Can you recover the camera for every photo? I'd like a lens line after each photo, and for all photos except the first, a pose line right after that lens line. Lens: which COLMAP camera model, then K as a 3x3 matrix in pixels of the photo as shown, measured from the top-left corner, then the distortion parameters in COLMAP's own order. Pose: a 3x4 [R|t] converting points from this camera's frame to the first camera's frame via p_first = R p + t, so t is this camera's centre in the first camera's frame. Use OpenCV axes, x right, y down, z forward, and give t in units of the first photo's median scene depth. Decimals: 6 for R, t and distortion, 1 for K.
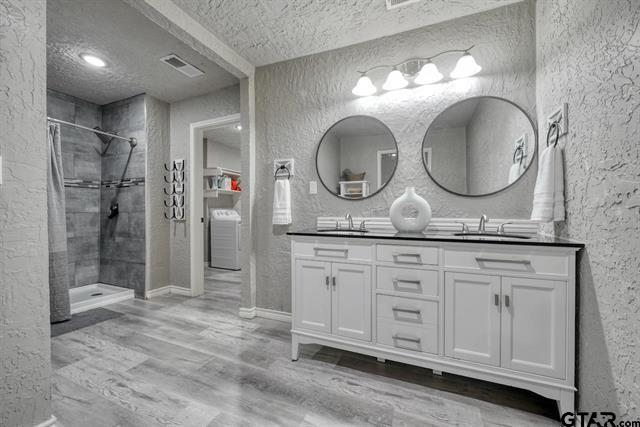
lens RADIAL K [[266.8, 0, 320.5], [0, 266.8, 212.2], [0, 0, 1]] dist [0.009162, 0.000212]
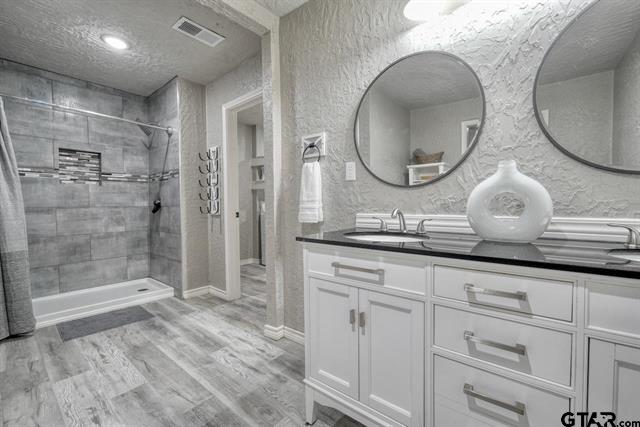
lens RADIAL K [[276.9, 0, 320.3], [0, 276.9, 212.7], [0, 0, 1]] dist [0.002804, -0.000428]
pose [[0.960026, 0.001612, -0.279906, 0.095262], [0.007383, 0.999490, 0.031081, -0.005179], [0.279813, -0.031905, 0.959524, 0.258340]]
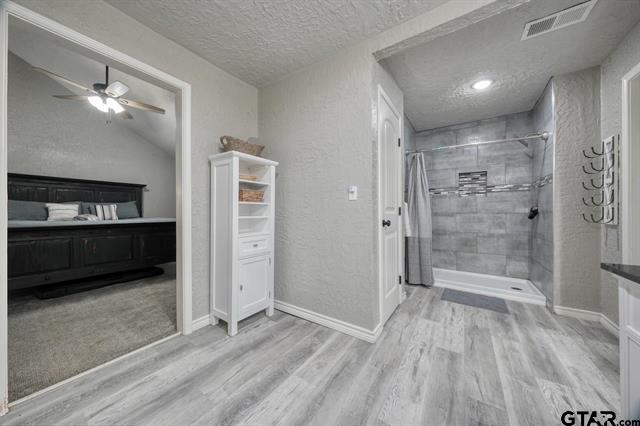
lens RADIAL K [[216.1, 0, 316.4], [0, 216.1, 212.3], [0, 0, 1]] dist [-0.005414, 0.001106]
pose [[-0.201771, -0.000119, -0.979433, 0.221846], [0.001256, 0.999999, -0.000380, -0.003666], [0.979432, -0.001307, -0.201770, 0.464624]]
